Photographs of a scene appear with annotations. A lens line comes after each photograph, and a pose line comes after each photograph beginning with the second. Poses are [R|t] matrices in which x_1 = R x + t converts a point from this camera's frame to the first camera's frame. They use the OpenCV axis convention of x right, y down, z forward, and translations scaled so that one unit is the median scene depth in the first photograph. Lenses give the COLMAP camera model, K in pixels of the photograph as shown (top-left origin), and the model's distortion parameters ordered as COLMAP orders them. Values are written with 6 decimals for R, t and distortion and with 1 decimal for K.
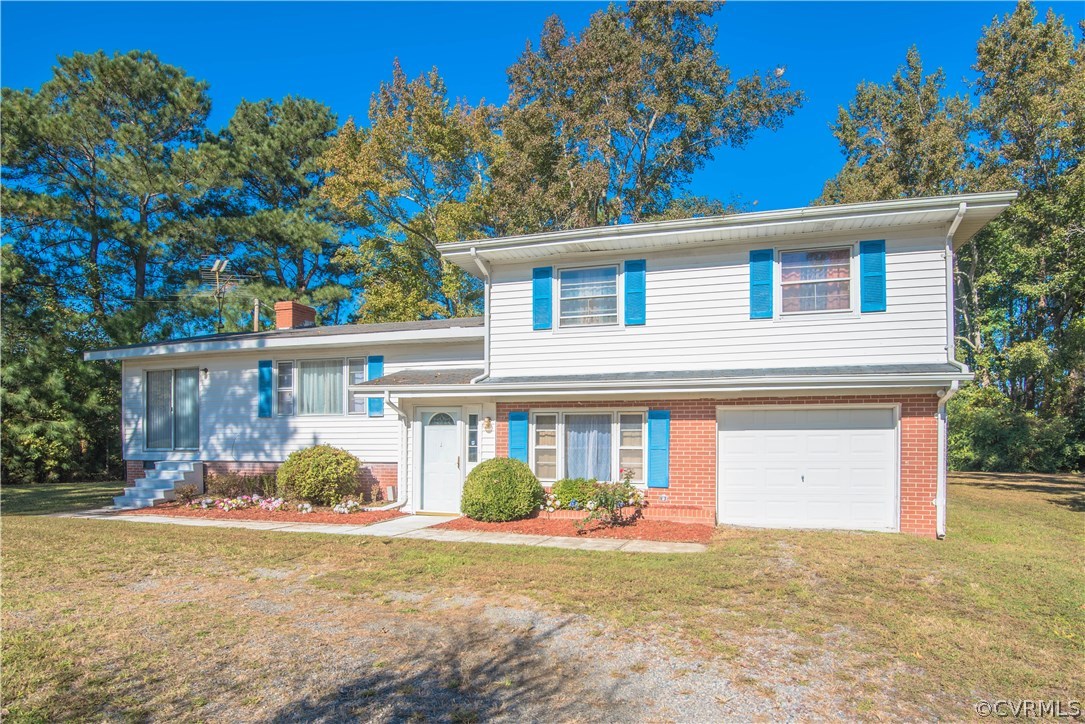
lens RADIAL K [[564.7, 0, 542.2], [0, 564.7, 397.9], [0, 0, 1]] dist [-0.002538, -0.034239]
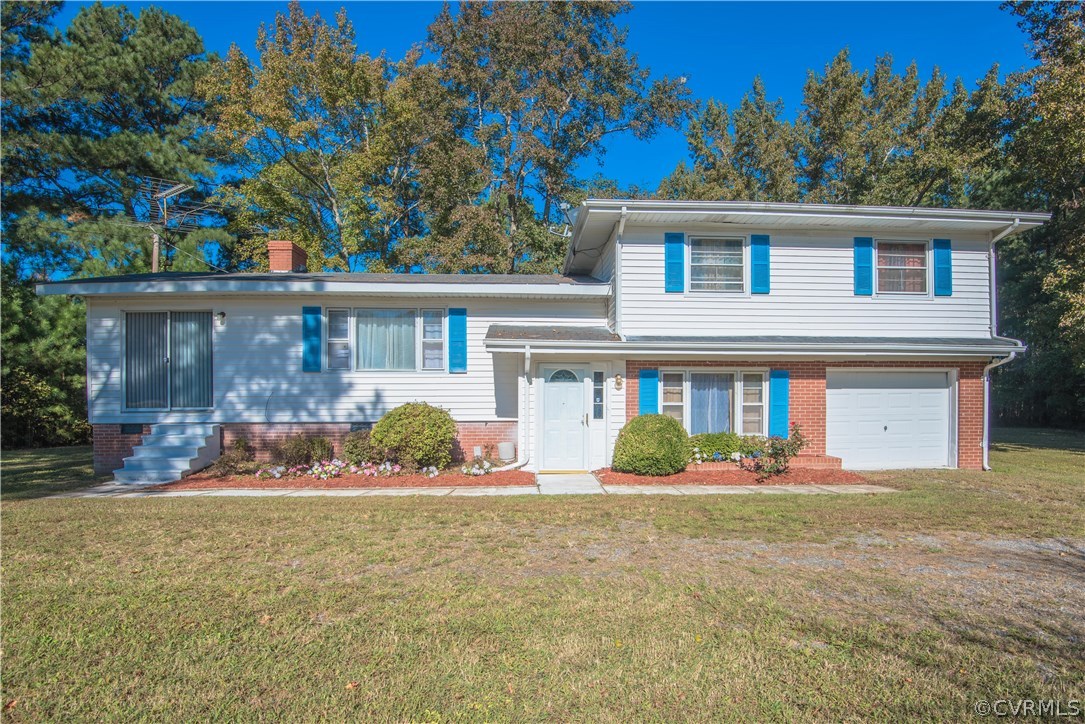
lens RADIAL K [[532.3, 0, 554.1], [0, 532.3, 366.8], [0, 0, 1]] dist [-0.003352, -0.025794]
pose [[0.947854, 0.019709, 0.318096, -0.515509], [-0.023815, 0.999676, 0.009026, 0.014318], [-0.317815, -0.016131, 0.948016, 0.124407]]
